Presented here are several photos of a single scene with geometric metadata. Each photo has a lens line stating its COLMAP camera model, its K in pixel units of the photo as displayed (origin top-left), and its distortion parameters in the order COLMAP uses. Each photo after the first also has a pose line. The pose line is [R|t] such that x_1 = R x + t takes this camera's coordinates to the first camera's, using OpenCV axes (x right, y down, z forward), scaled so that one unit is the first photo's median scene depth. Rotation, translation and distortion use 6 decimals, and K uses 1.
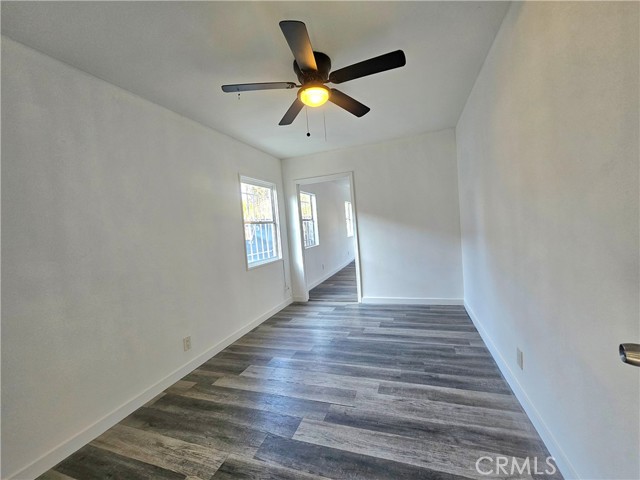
lens RADIAL K [[261.3, 0, 321.5], [0, 261.3, 240.7], [0, 0, 1]] dist [0.002617, 0.000275]
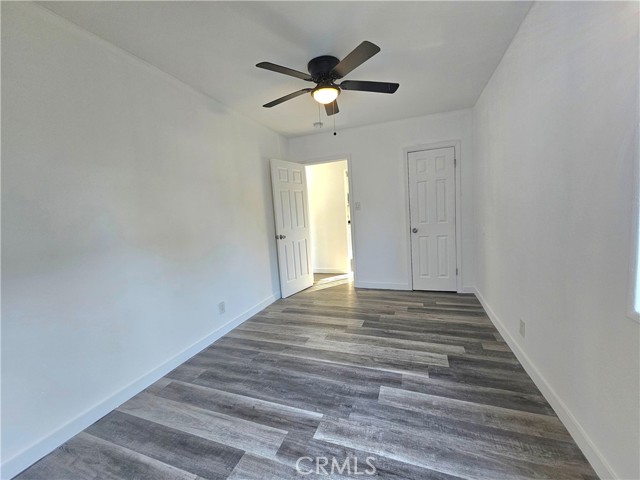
lens RADIAL K [[261.3, 0, 320.5], [0, 261.3, 235.5], [0, 0, 1]] dist [0.002617, 0.000275]
pose [[-0.990004, 0.139157, 0.022960, 0.048231], [0.141012, 0.979733, 0.142266, -0.095634], [-0.002697, 0.144082, -0.989562, 1.922835]]
